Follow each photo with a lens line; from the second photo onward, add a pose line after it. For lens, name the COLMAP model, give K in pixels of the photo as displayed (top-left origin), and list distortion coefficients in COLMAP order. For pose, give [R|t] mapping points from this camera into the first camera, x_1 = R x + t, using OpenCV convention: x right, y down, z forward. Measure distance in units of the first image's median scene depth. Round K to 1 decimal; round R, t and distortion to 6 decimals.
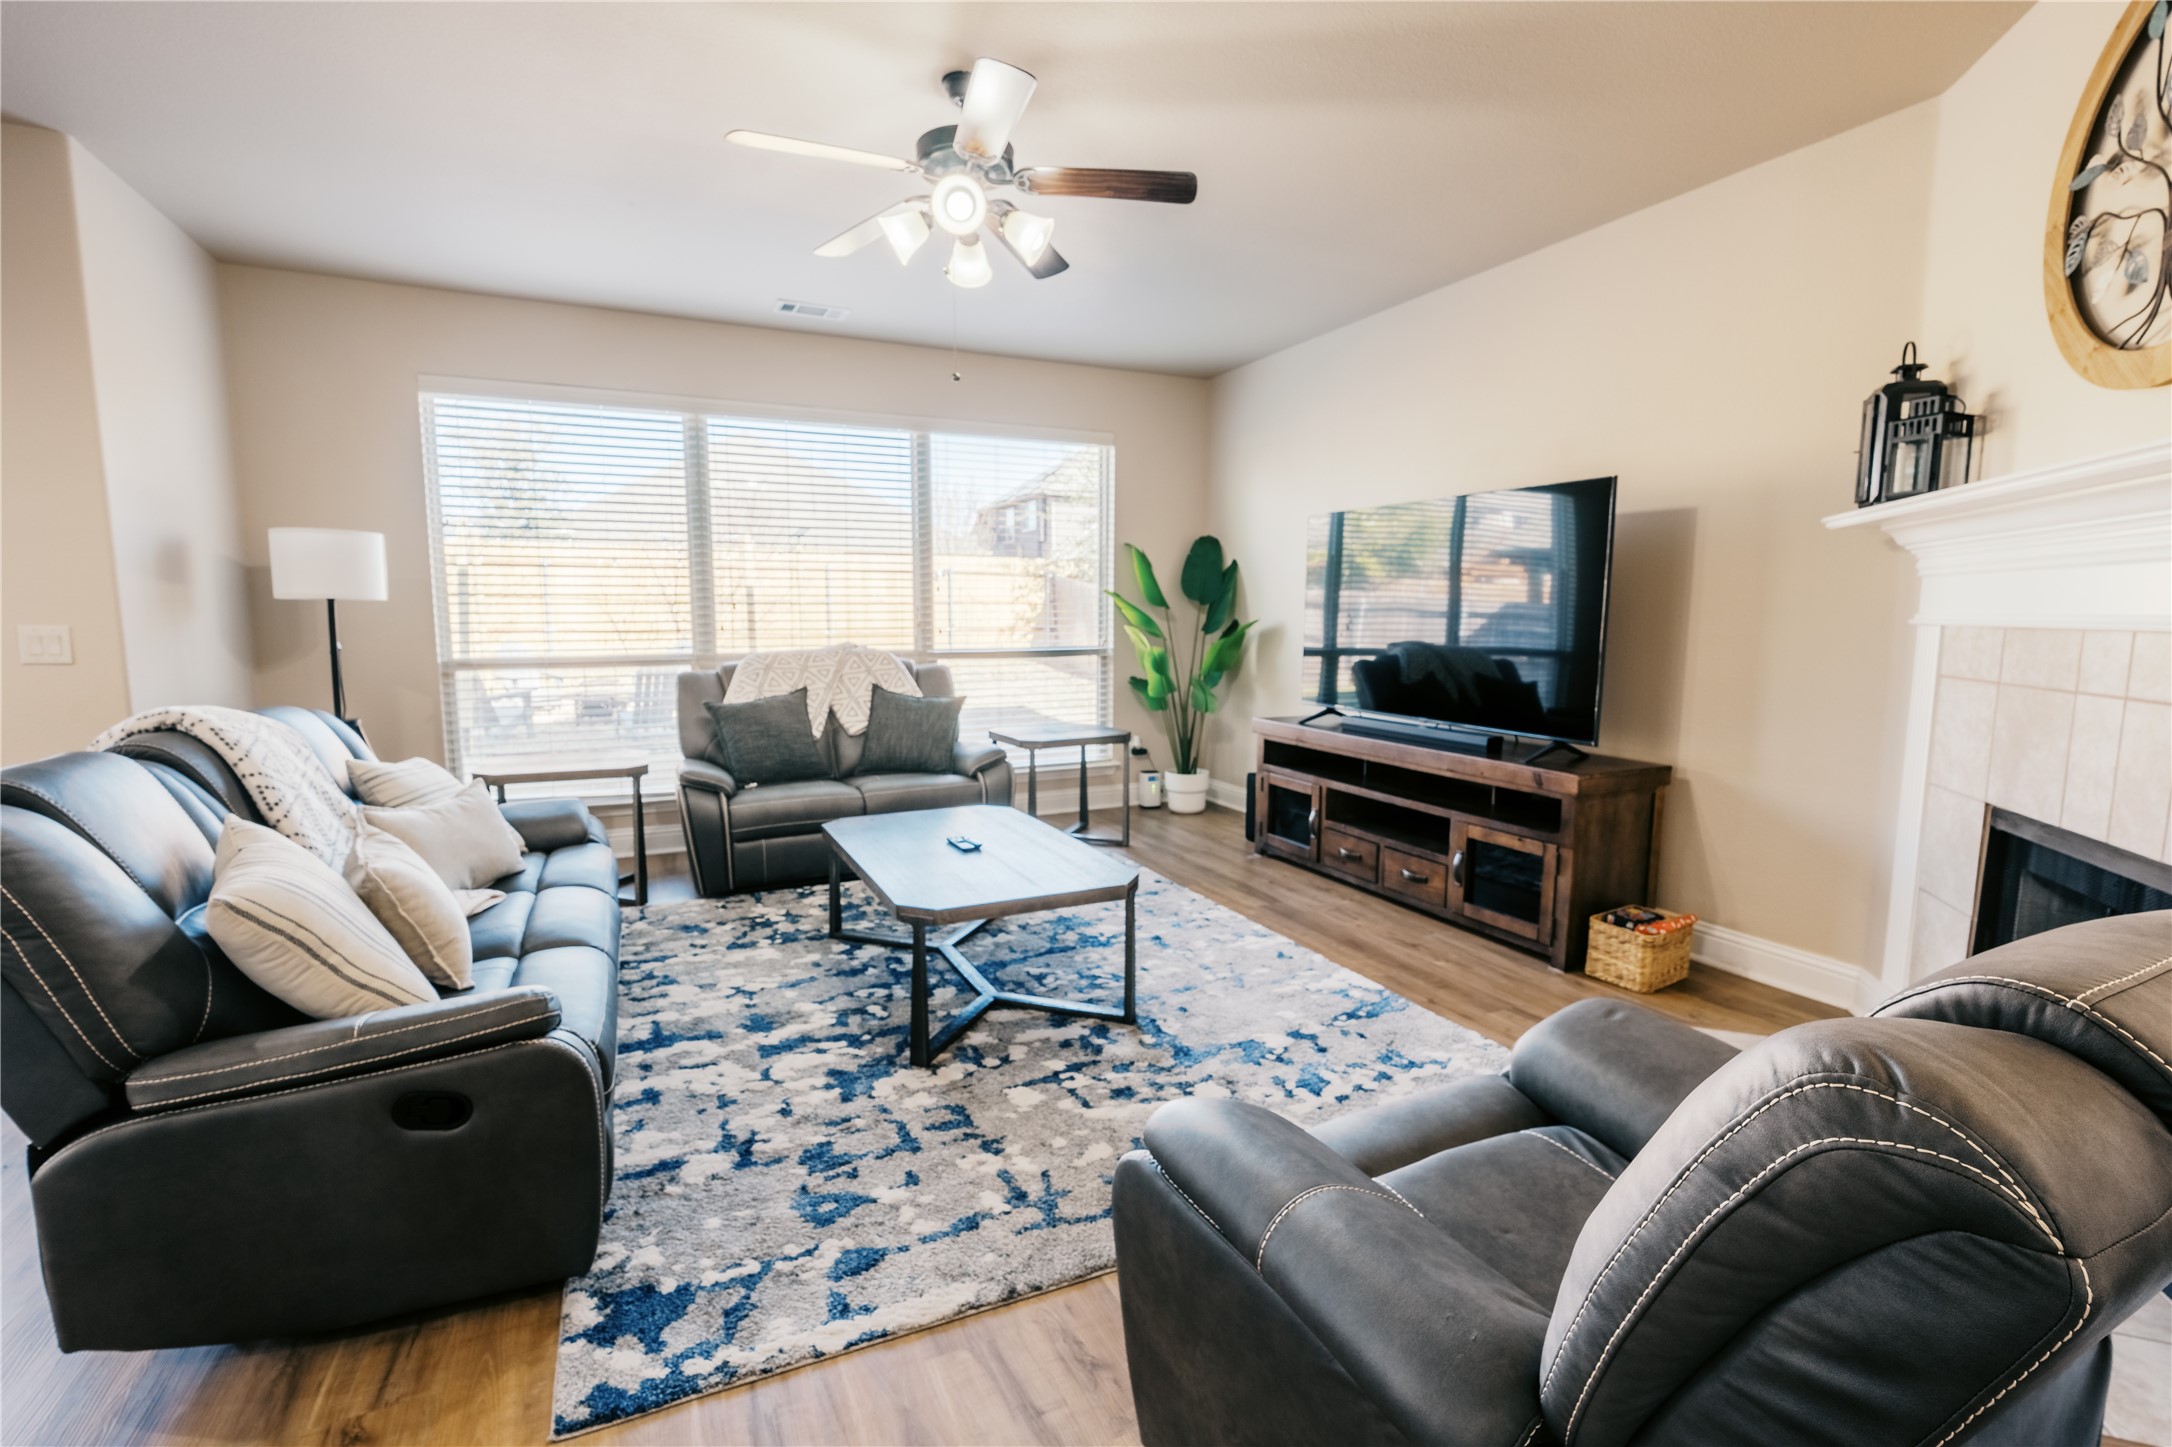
lens RADIAL K [[977.3, 0, 1075.8], [0, 977.3, 723.8], [0, 0, 1]] dist [-0.009629, 0.002385]
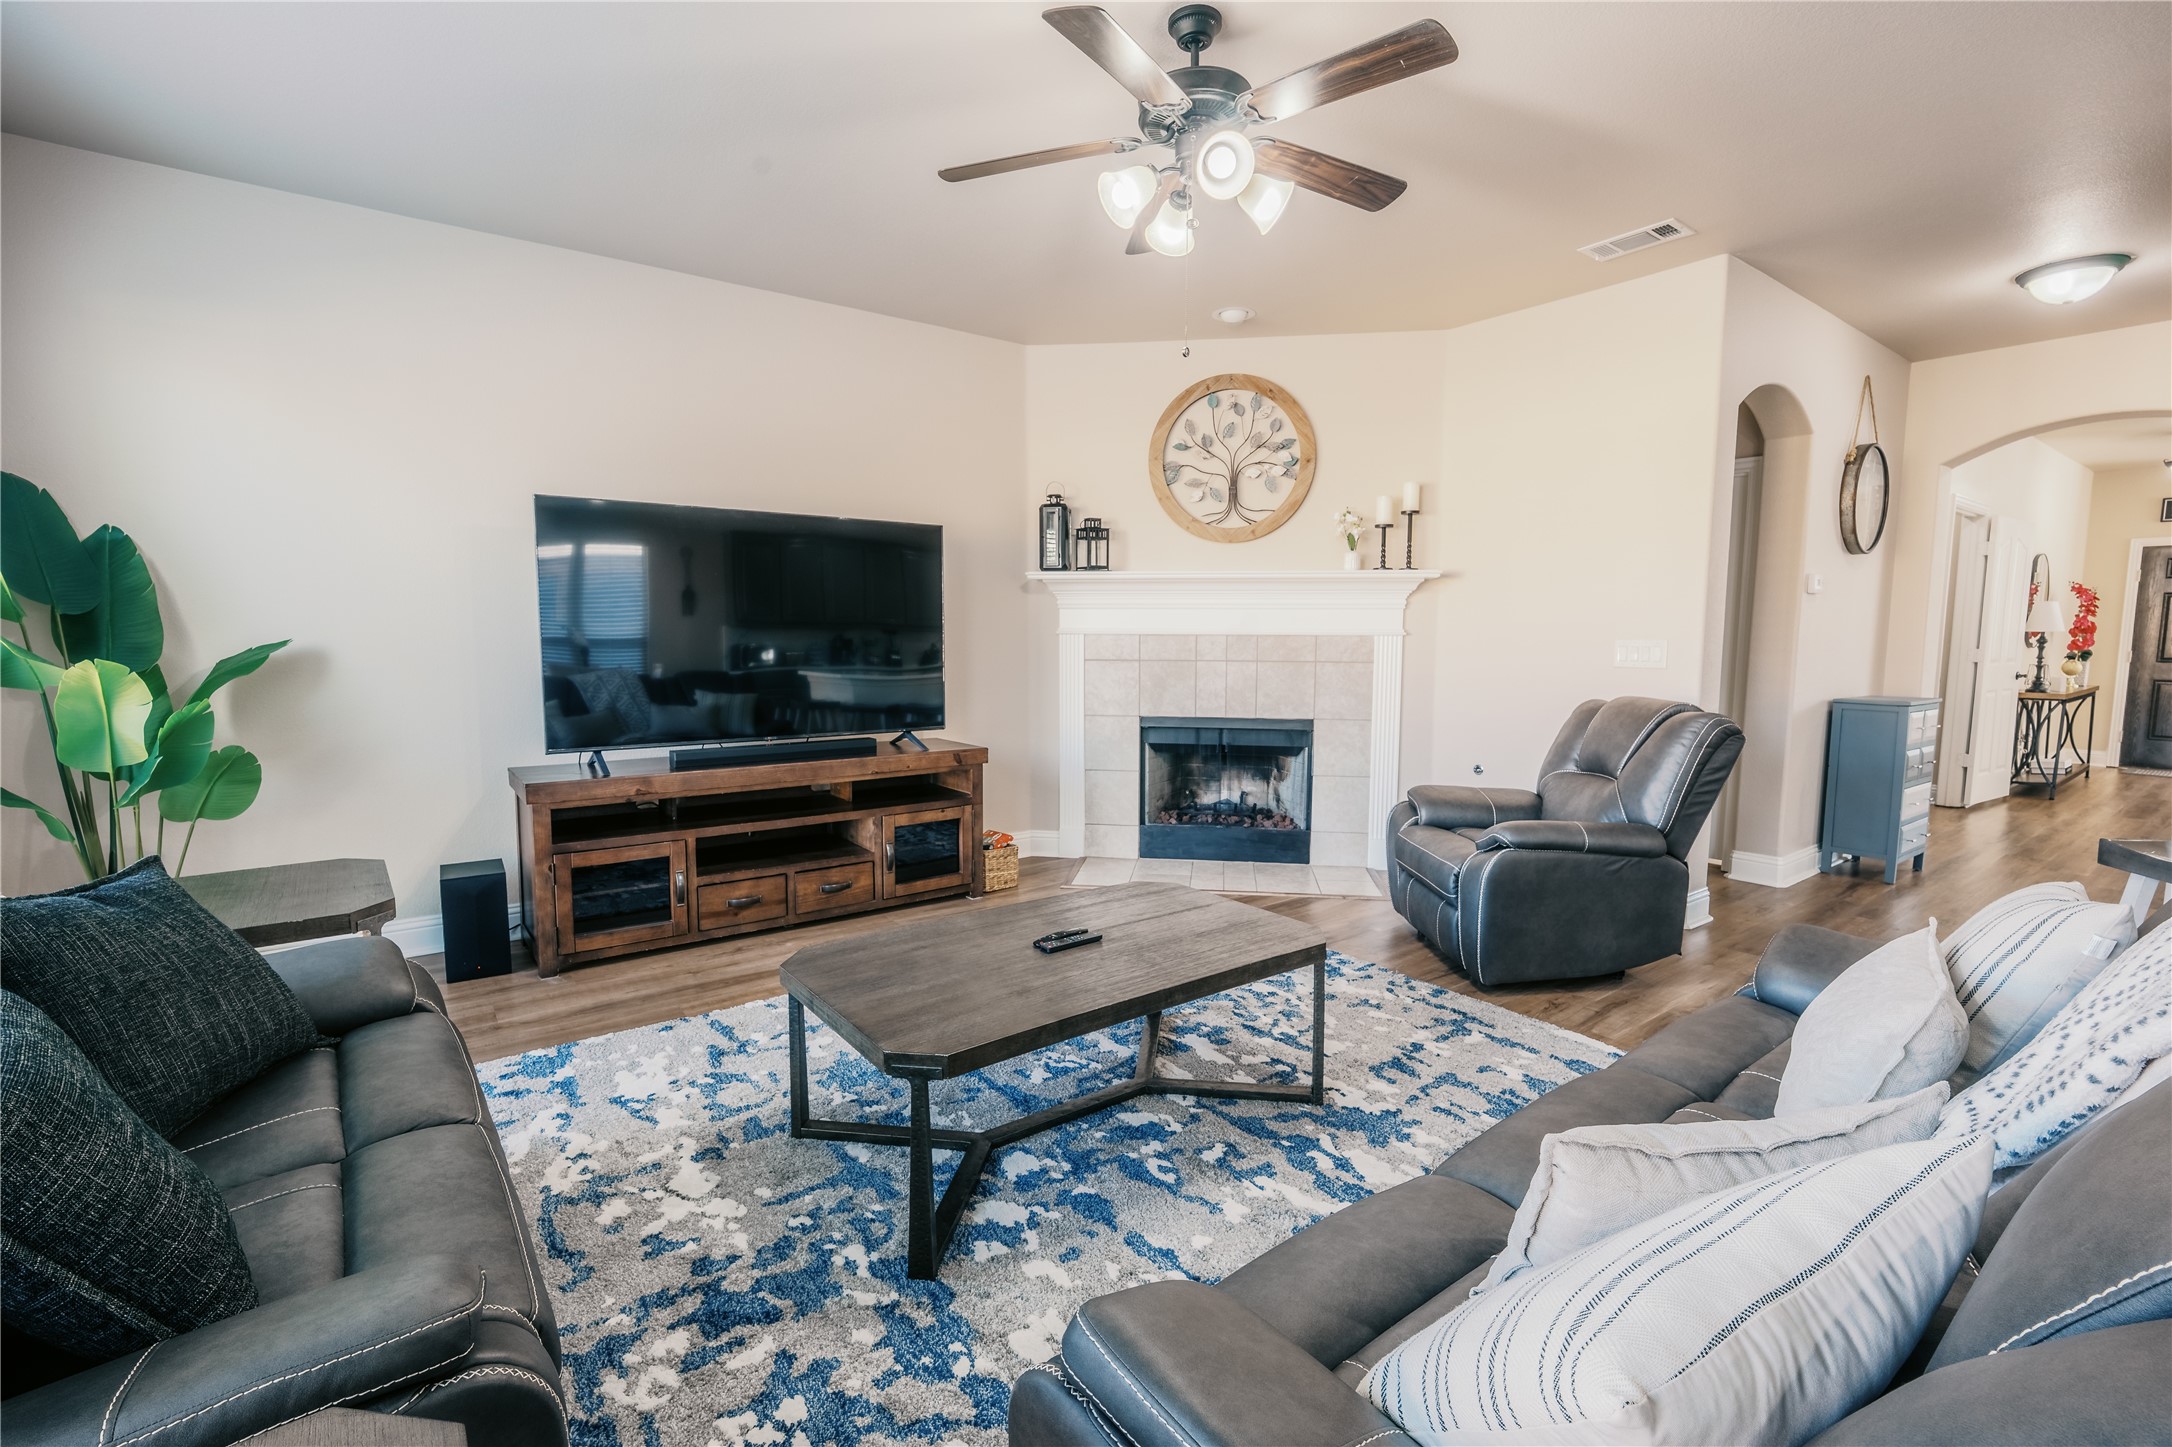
lens RADIAL K [[966.4, 0, 1093.9], [0, 966.4, 723.5], [0, 0, 1]] dist [-0.012826, 0.000082]
pose [[-0.215265, -0.095763, 0.971849, -0.722364], [0.110502, 0.986400, 0.121673, -0.112402], [-0.970284, 0.133584, -0.201755, 0.983442]]
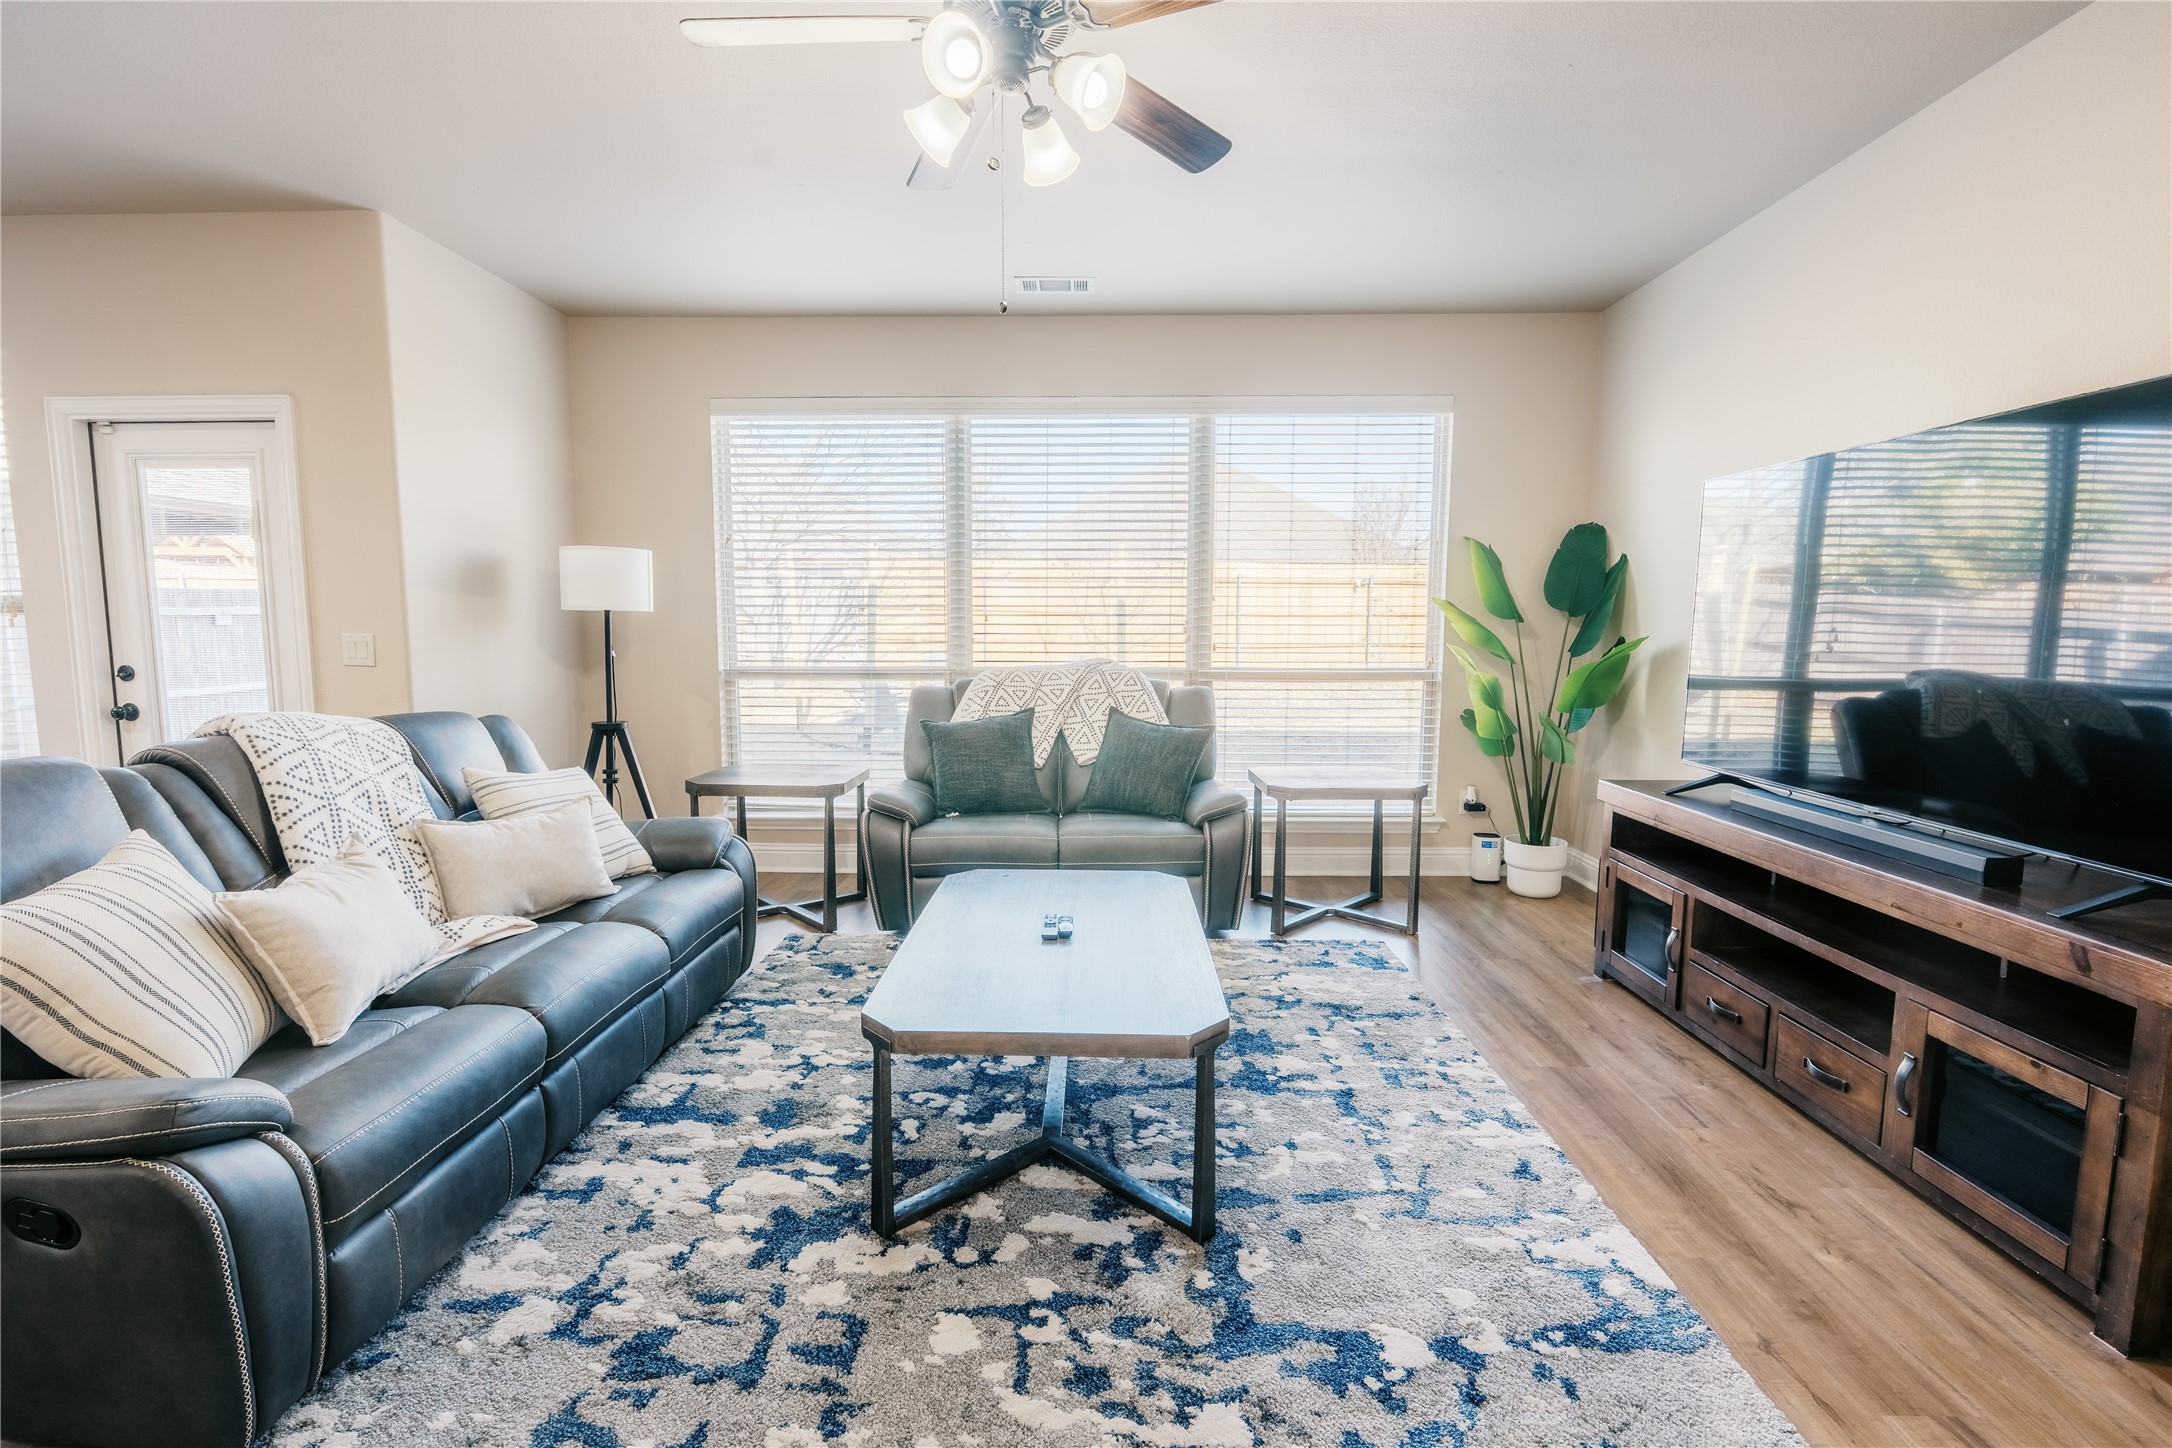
lens RADIAL K [[977.3, 0, 1075.8], [0, 977.3, 724.3], [0, 0, 1]] dist [-0.009629, 0.002385]
pose [[0.892560, 0.049042, -0.448254, 0.207804], [-0.054739, 0.998501, 0.000247, -0.032711], [0.447594, 0.024317, 0.893906, 0.284839]]
